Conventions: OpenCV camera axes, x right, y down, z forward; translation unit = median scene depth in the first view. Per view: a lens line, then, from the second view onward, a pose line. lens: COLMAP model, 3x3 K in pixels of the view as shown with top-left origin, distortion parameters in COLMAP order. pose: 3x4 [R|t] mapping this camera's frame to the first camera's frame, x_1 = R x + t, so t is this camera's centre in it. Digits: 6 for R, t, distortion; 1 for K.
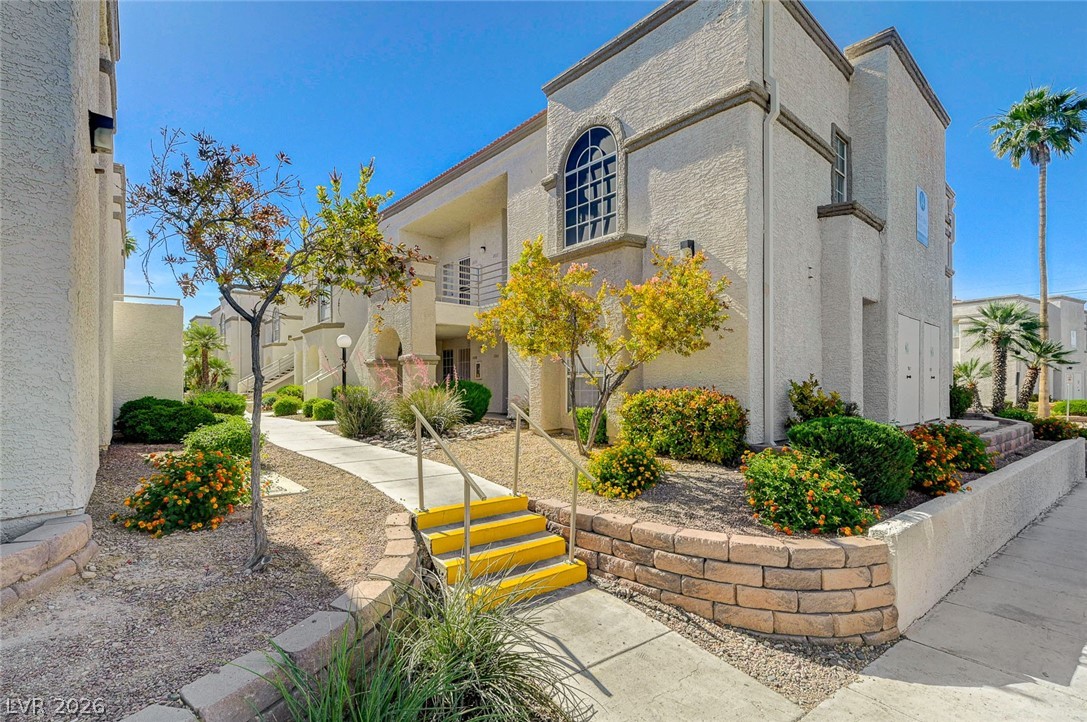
lens RADIAL K [[498.6, 0, 546.1], [0, 498.6, 379.2], [0, 0, 1]] dist [-0.001338, 0.000024]
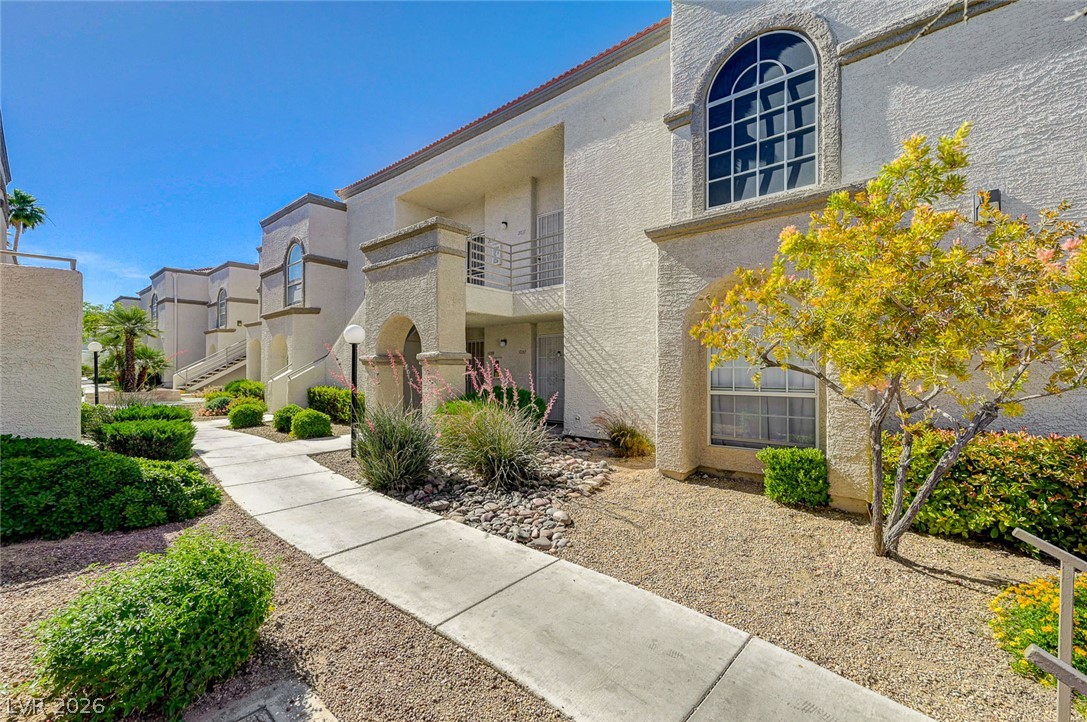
lens RADIAL K [[437.3, 0, 543.5], [0, 437.3, 361.0], [0, 0, 1]] dist [0.000061, 0.000195]
pose [[0.988196, 0.007872, 0.152991, -0.291994], [-0.007090, 0.999959, -0.005659, -0.046196], [-0.153029, 0.004507, 0.988211, 0.442311]]
